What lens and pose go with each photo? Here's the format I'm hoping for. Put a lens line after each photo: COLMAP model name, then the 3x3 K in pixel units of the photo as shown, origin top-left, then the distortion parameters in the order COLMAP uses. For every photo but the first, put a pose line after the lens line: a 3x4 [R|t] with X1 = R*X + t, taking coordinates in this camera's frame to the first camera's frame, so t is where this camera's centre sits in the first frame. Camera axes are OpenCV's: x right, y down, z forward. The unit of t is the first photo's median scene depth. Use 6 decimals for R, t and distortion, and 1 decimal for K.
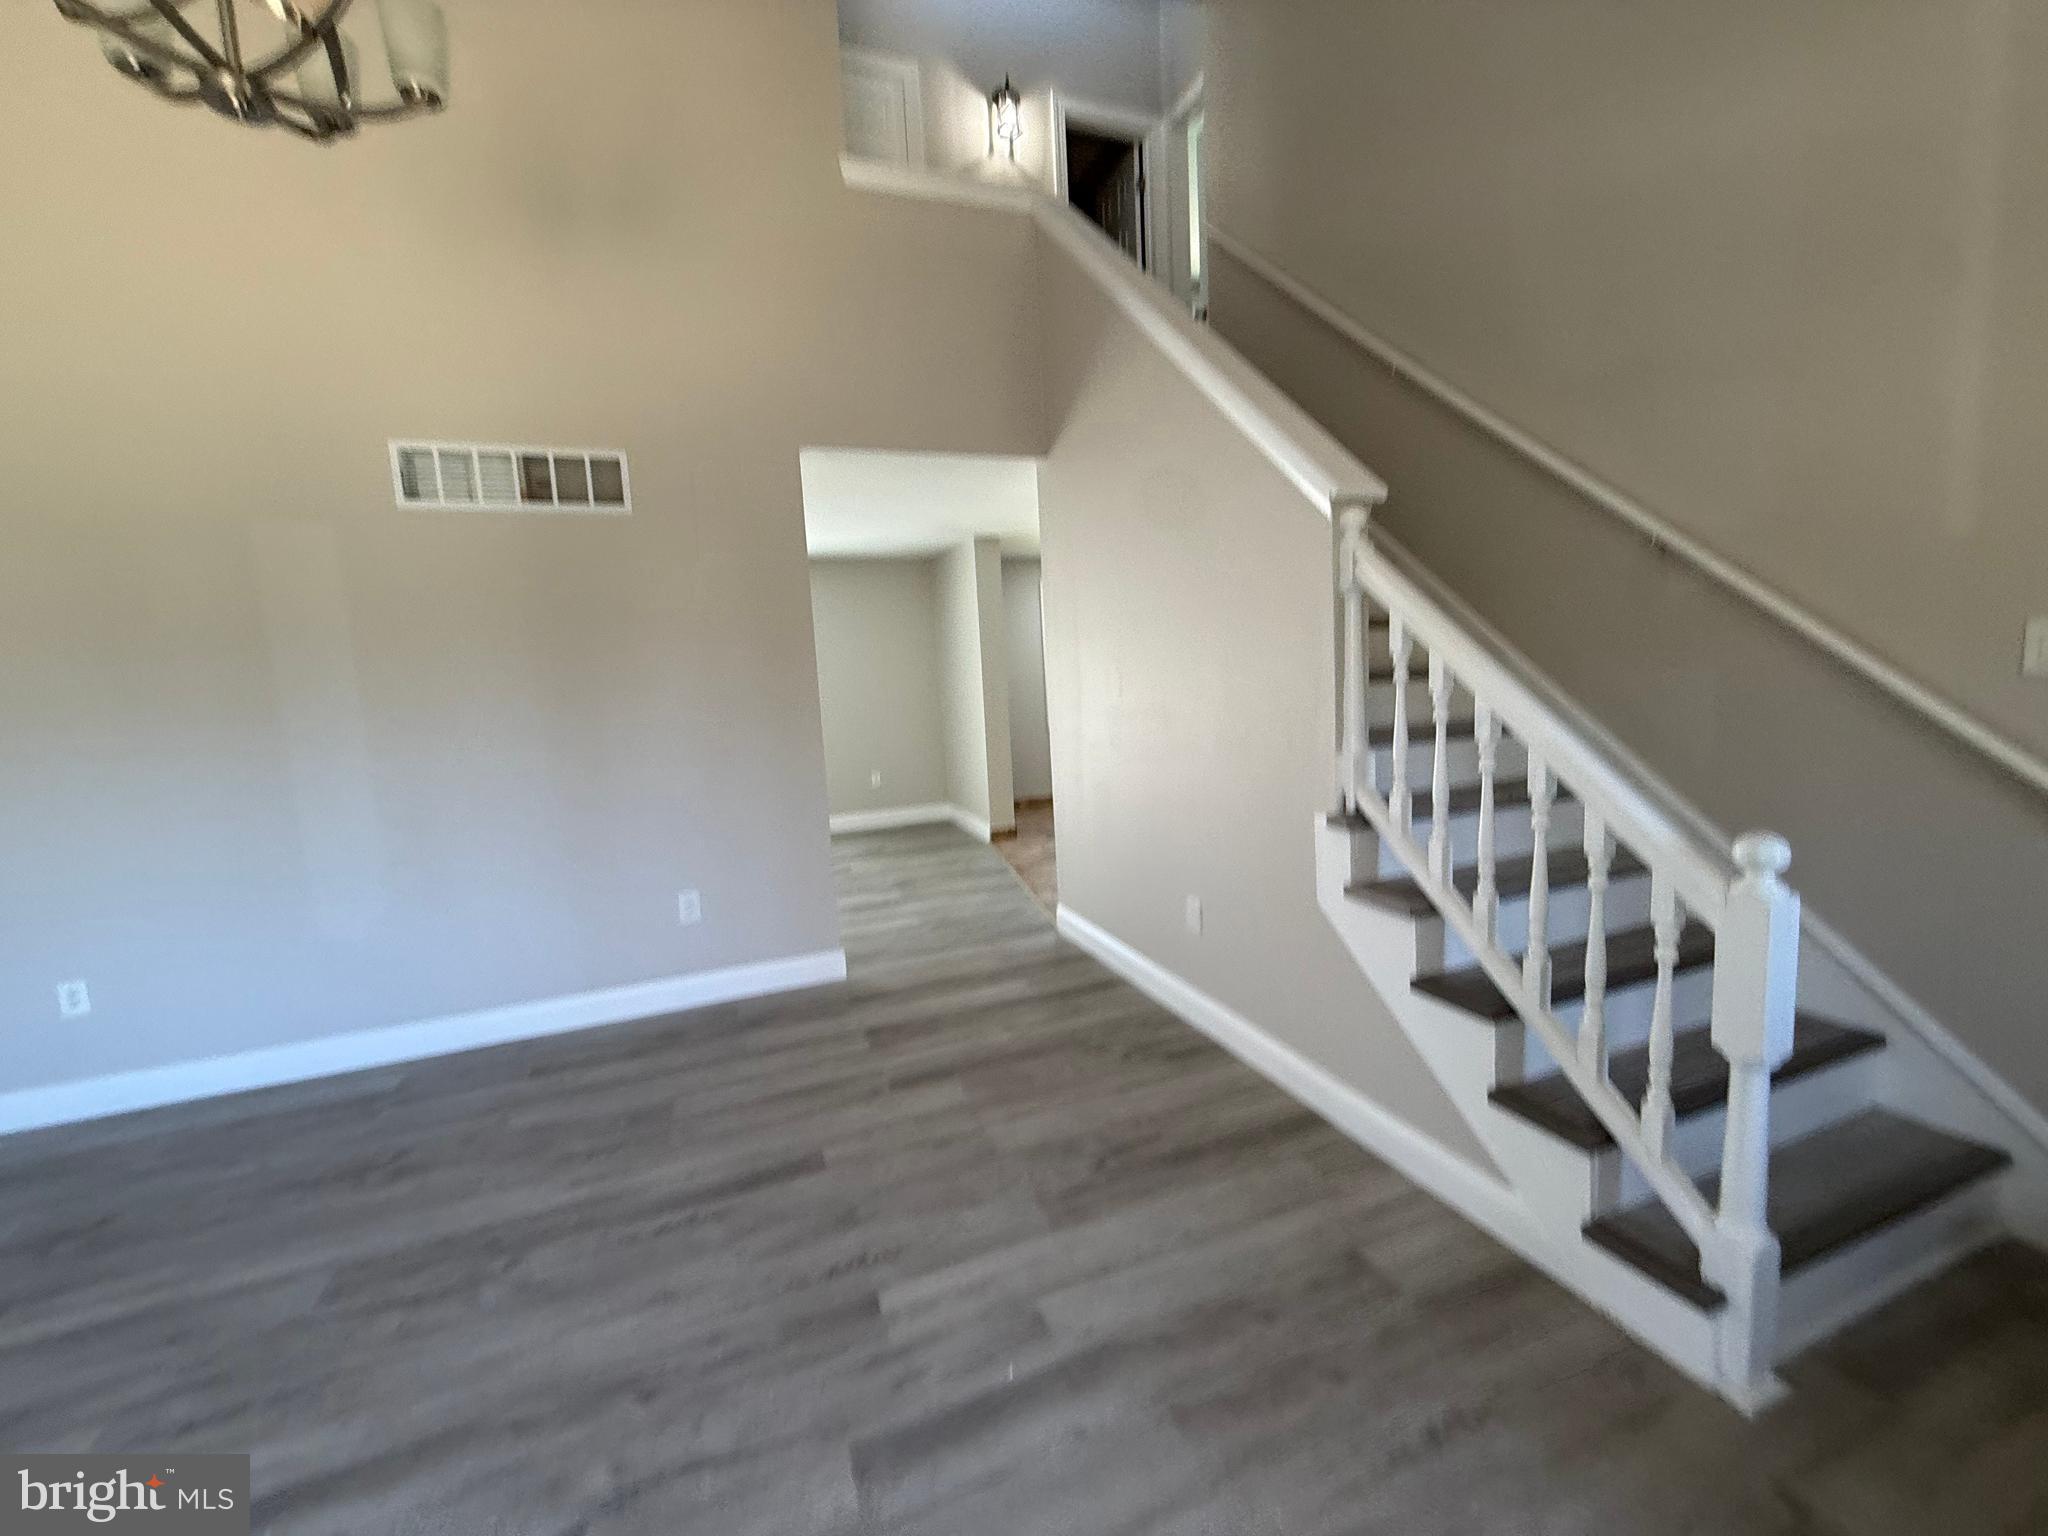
lens RADIAL K [[818.0, 0, 1018.9], [0, 818.0, 766.5], [0, 0, 1]] dist [-0.000305, 0.001072]
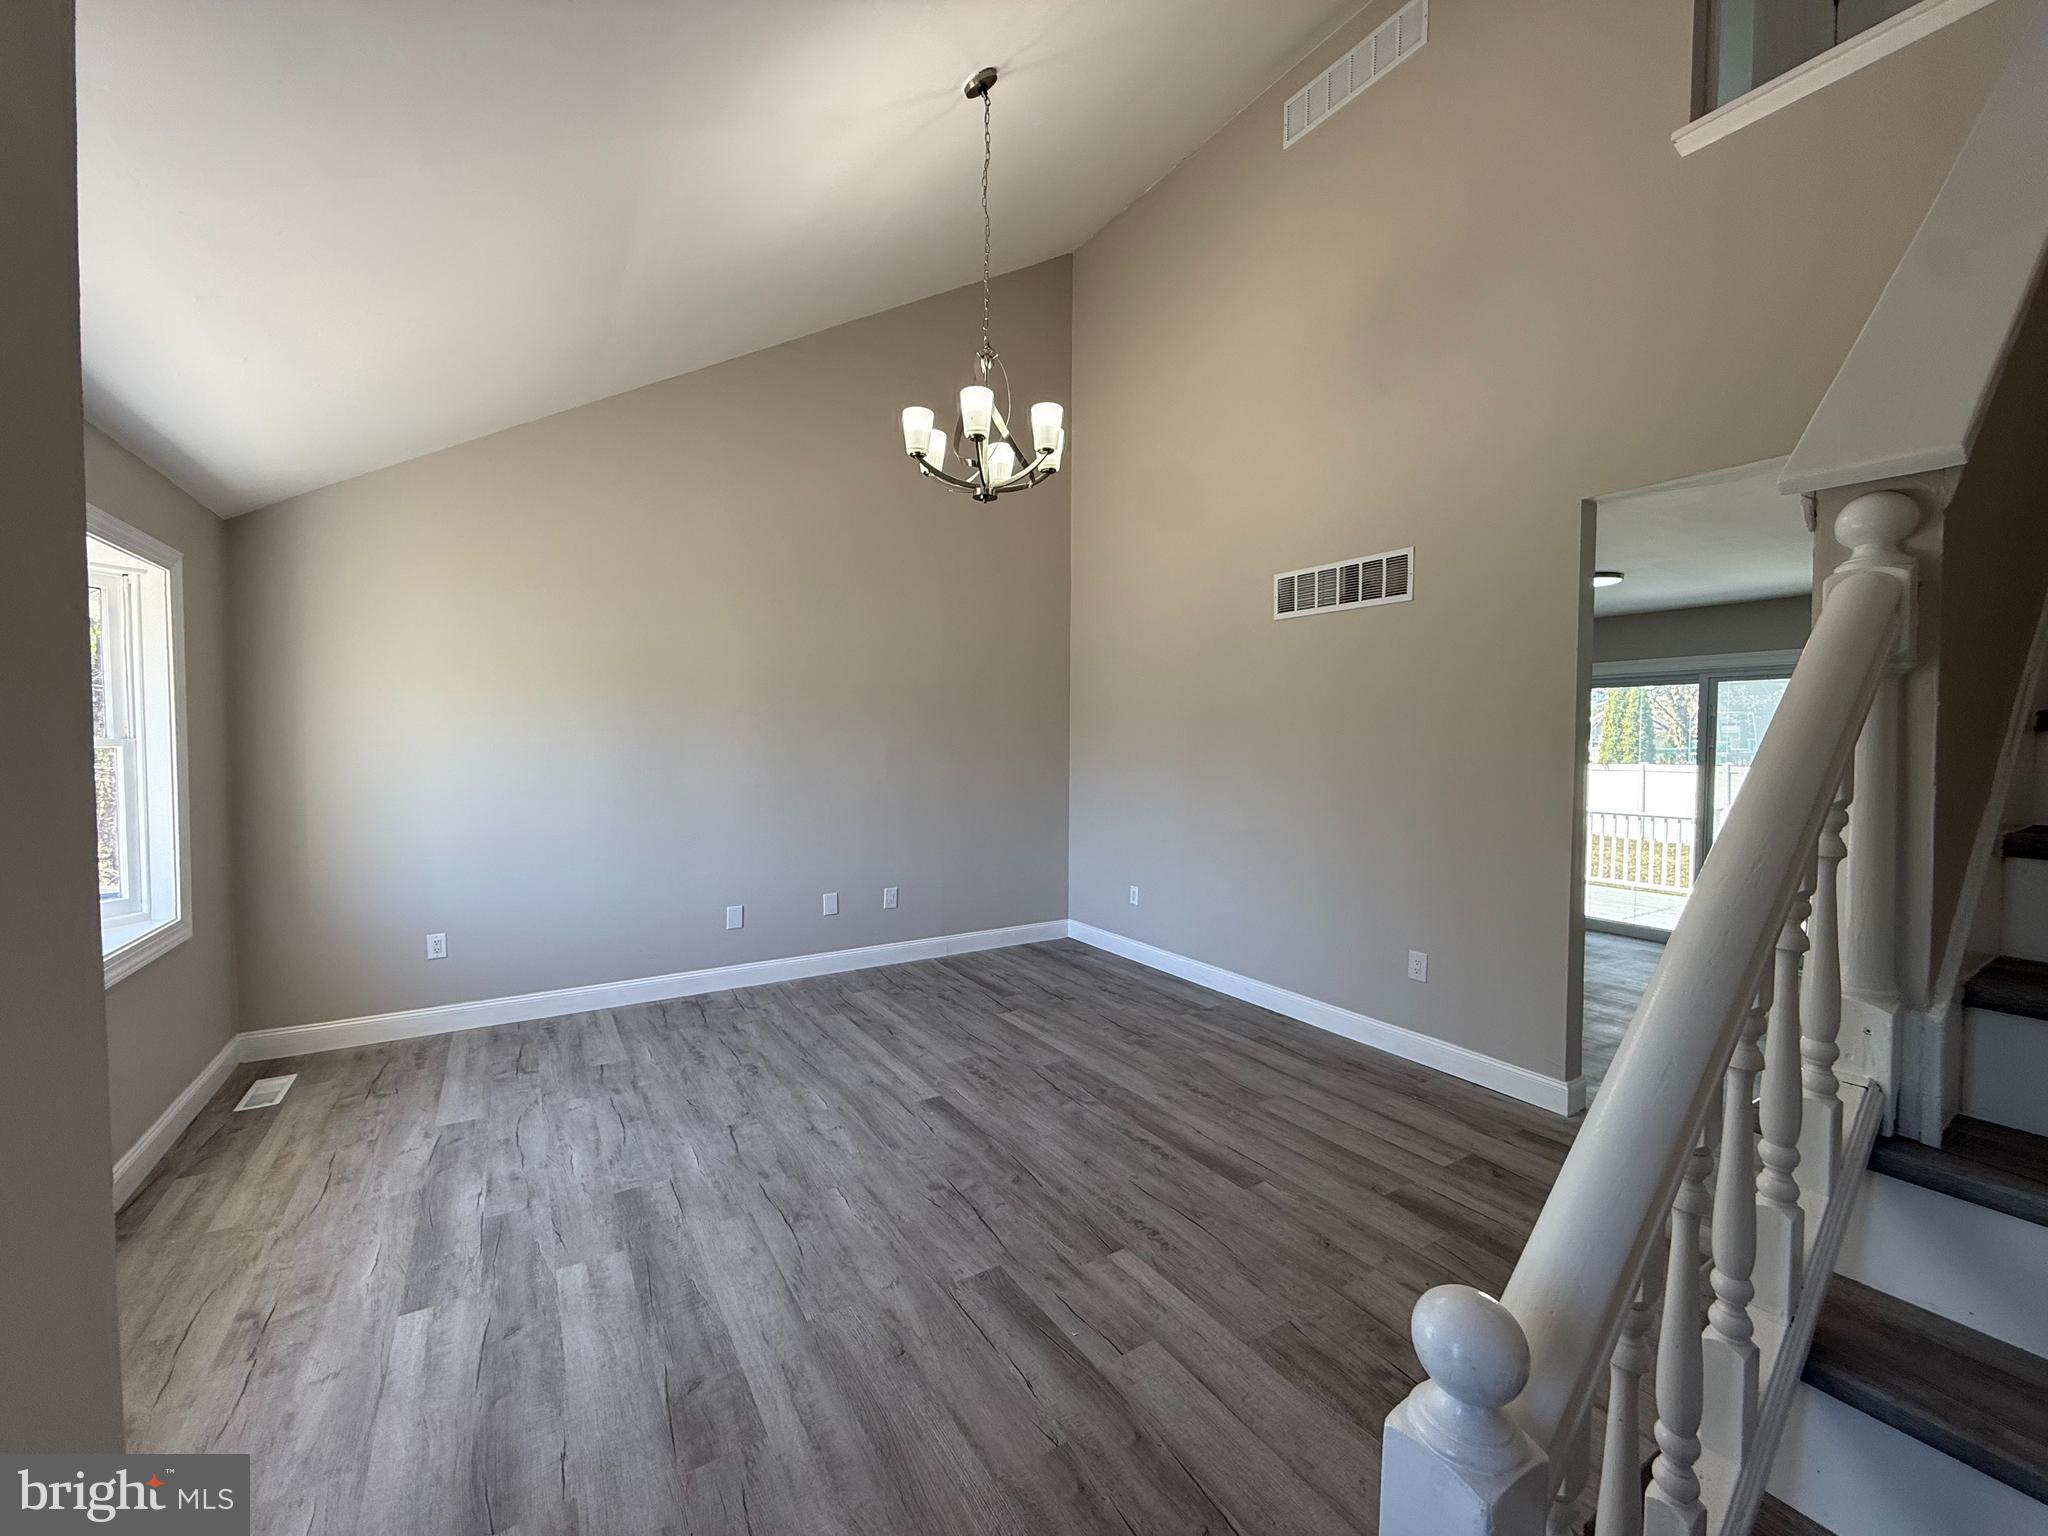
lens RADIAL K [[818.0, 0, 1015.8], [0, 818.0, 766.0], [0, 0, 1]] dist [-0.000305, 0.001072]
pose [[0.182187, 0.085376, -0.979550, 0.839044], [-0.134652, 0.989004, 0.061156, -0.124624], [0.974000, 0.120757, 0.191680, 0.440130]]
